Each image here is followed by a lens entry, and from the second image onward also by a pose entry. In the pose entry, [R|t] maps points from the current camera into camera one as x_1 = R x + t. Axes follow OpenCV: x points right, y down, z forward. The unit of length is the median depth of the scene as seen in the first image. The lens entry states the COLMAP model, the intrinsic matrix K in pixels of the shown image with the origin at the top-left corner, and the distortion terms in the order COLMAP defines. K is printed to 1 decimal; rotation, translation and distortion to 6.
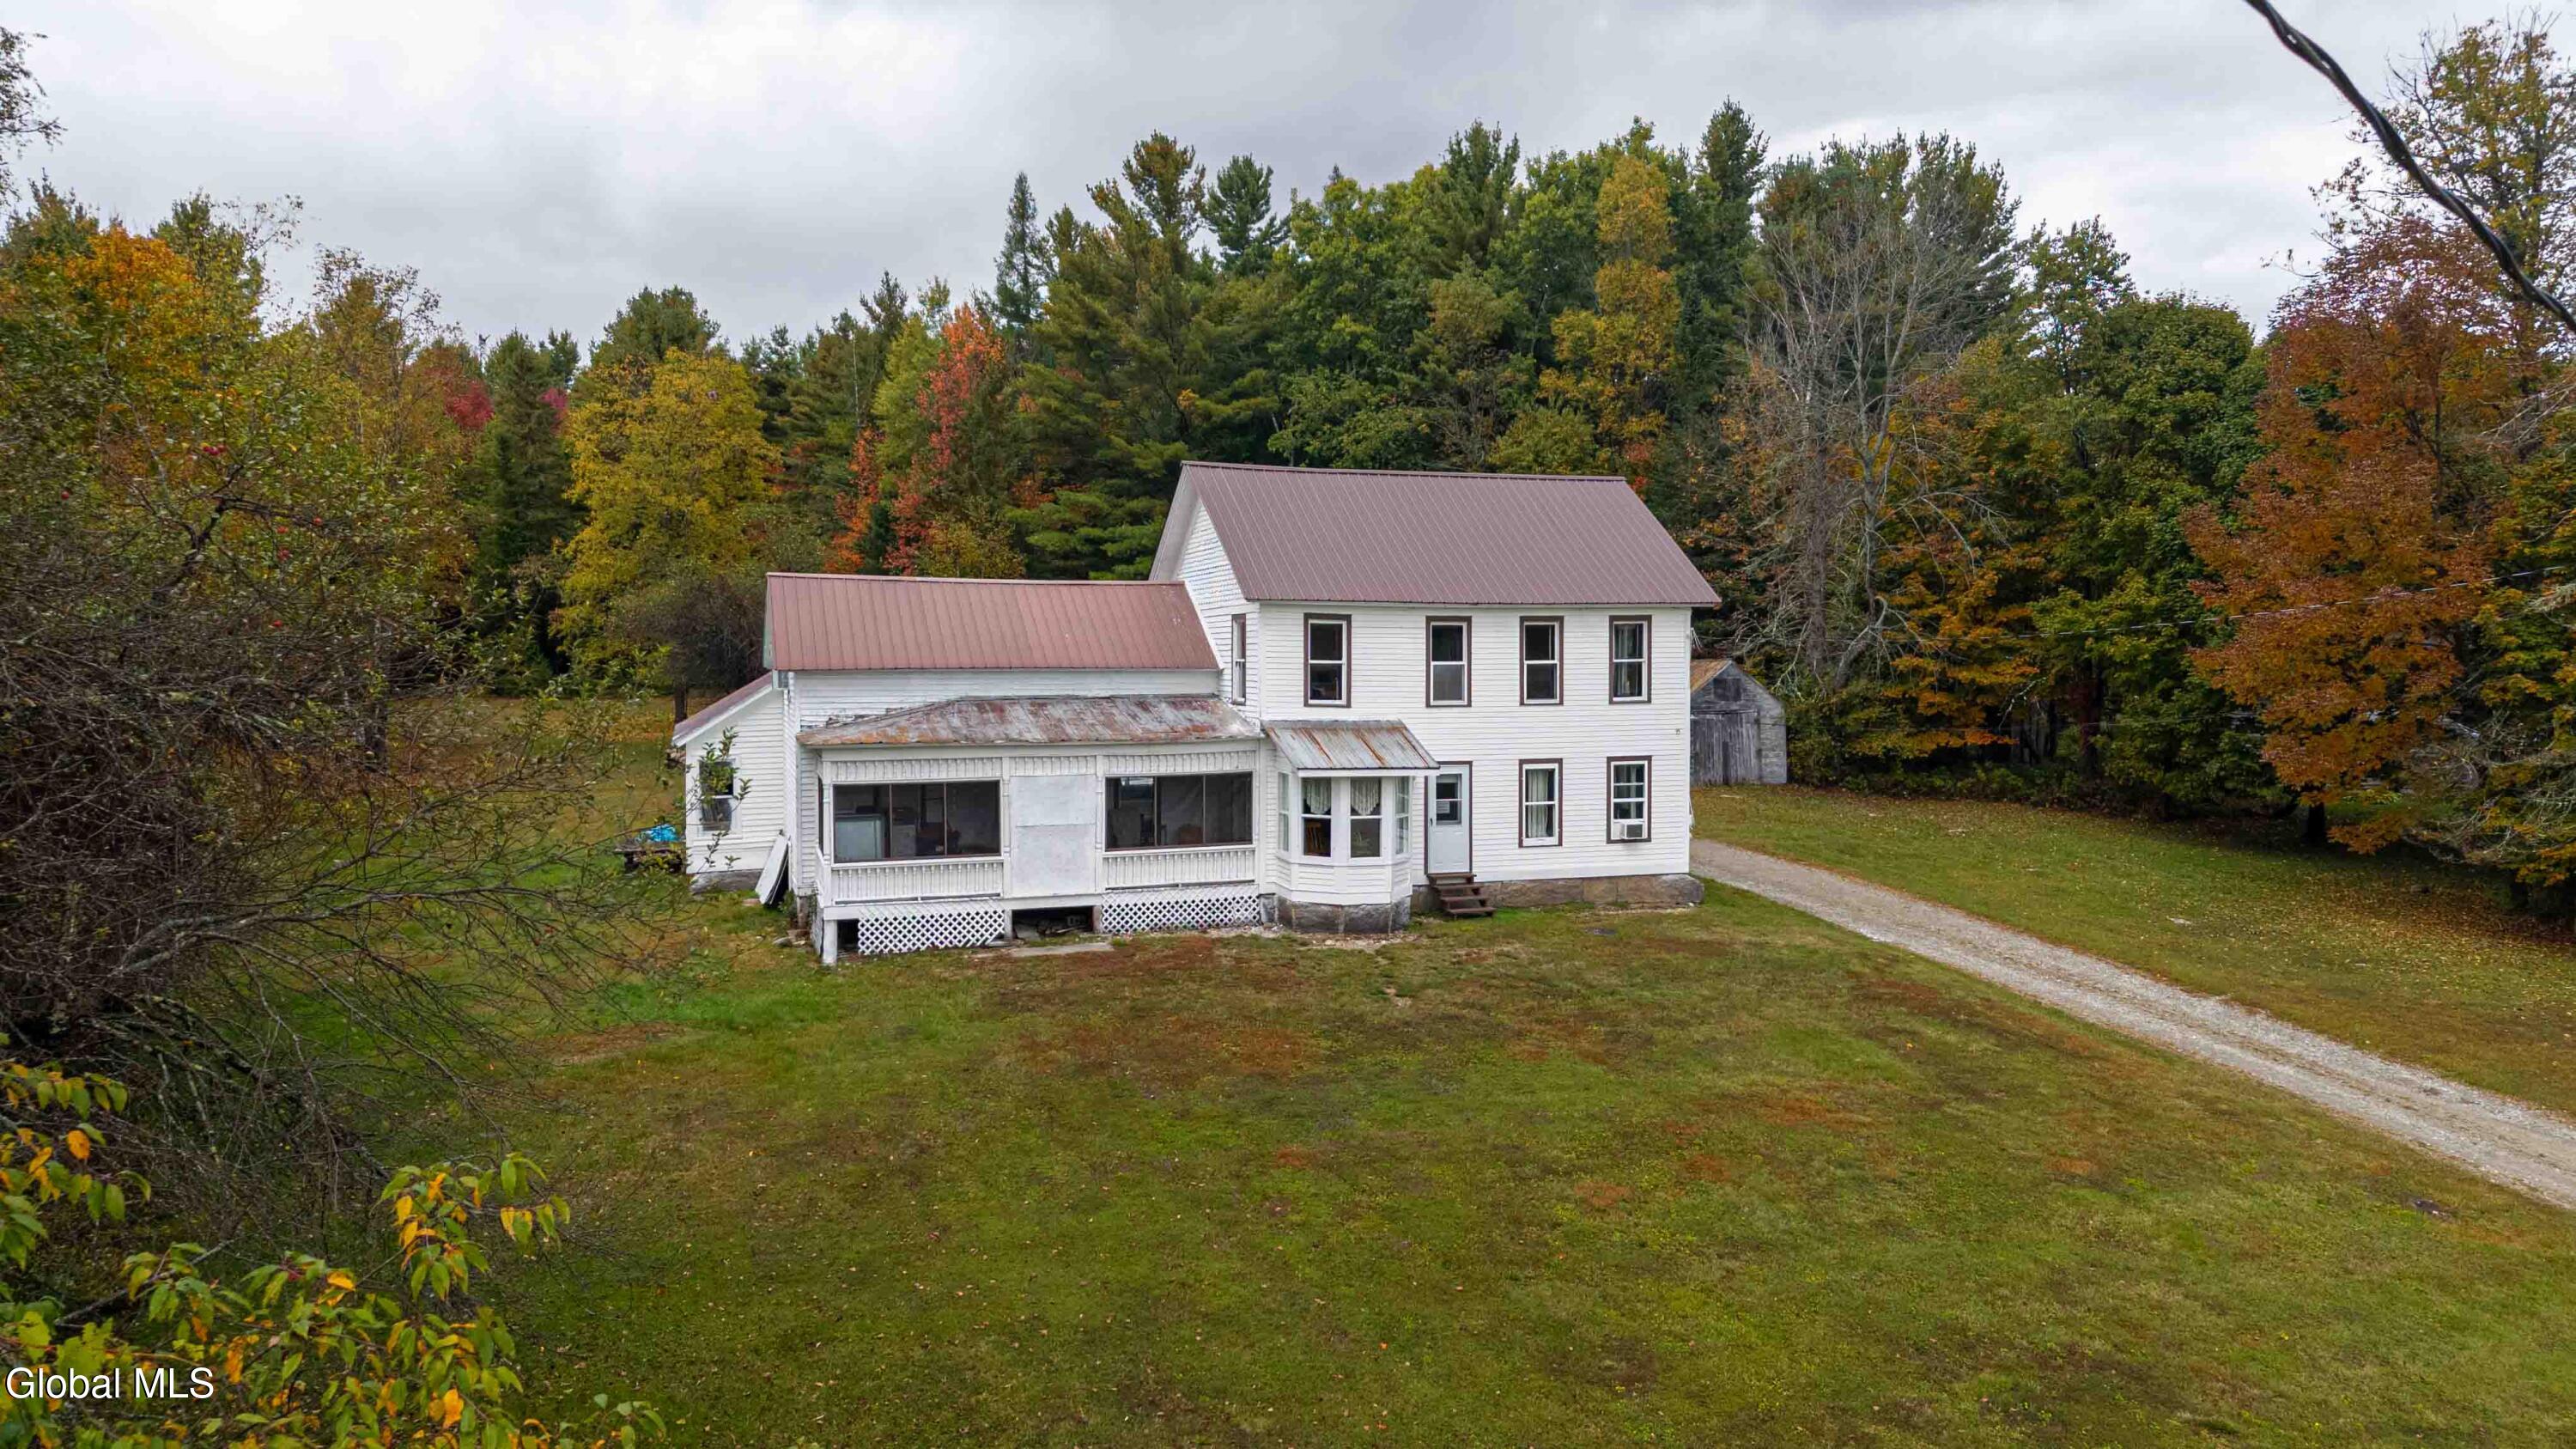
lens RADIAL K [[1770.6, 0, 1288.5], [0, 1770.6, 734.4], [0, 0, 1]] dist [0.036430, -0.000262]
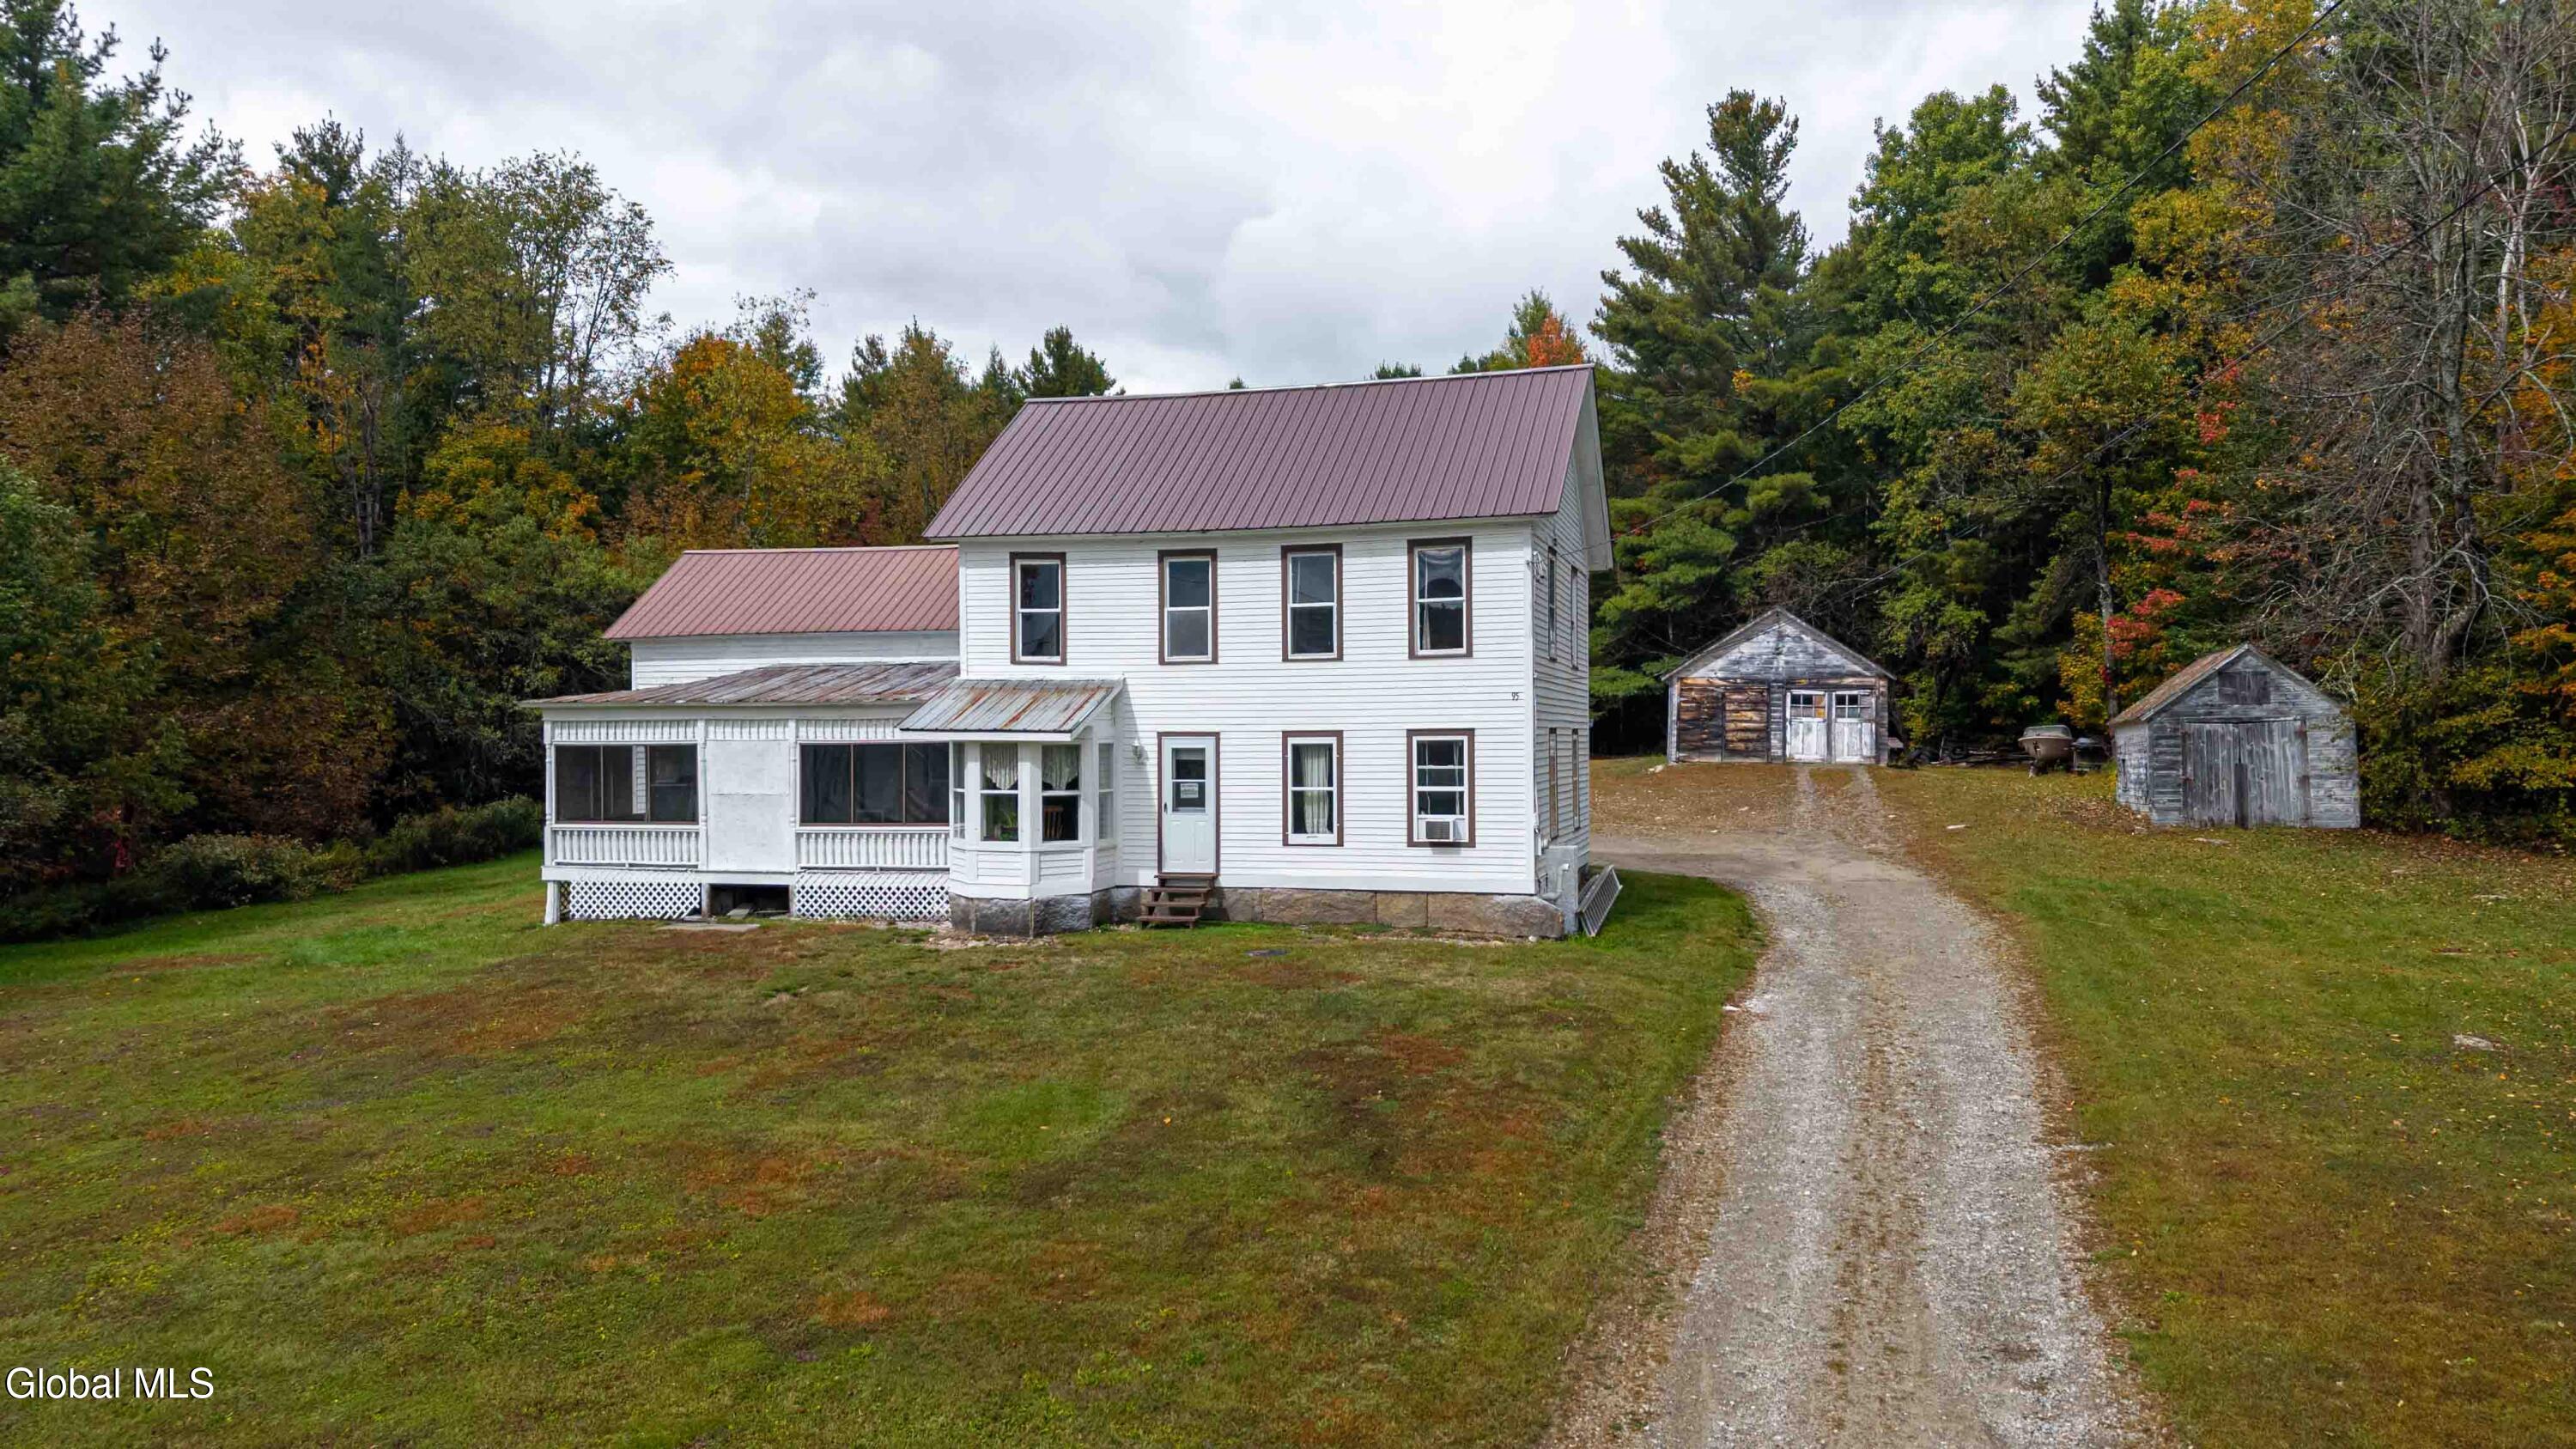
lens RADIAL K [[1770.6, 0, 1289.4], [0, 1770.6, 709.8], [0, 0, 1]] dist [0.036430, -0.000262]
pose [[0.811193, -0.011457, -0.584667, 0.582362], [-0.022017, 0.998501, -0.050114, 0.043285], [0.584365, 0.053525, 0.809724, 0.374981]]
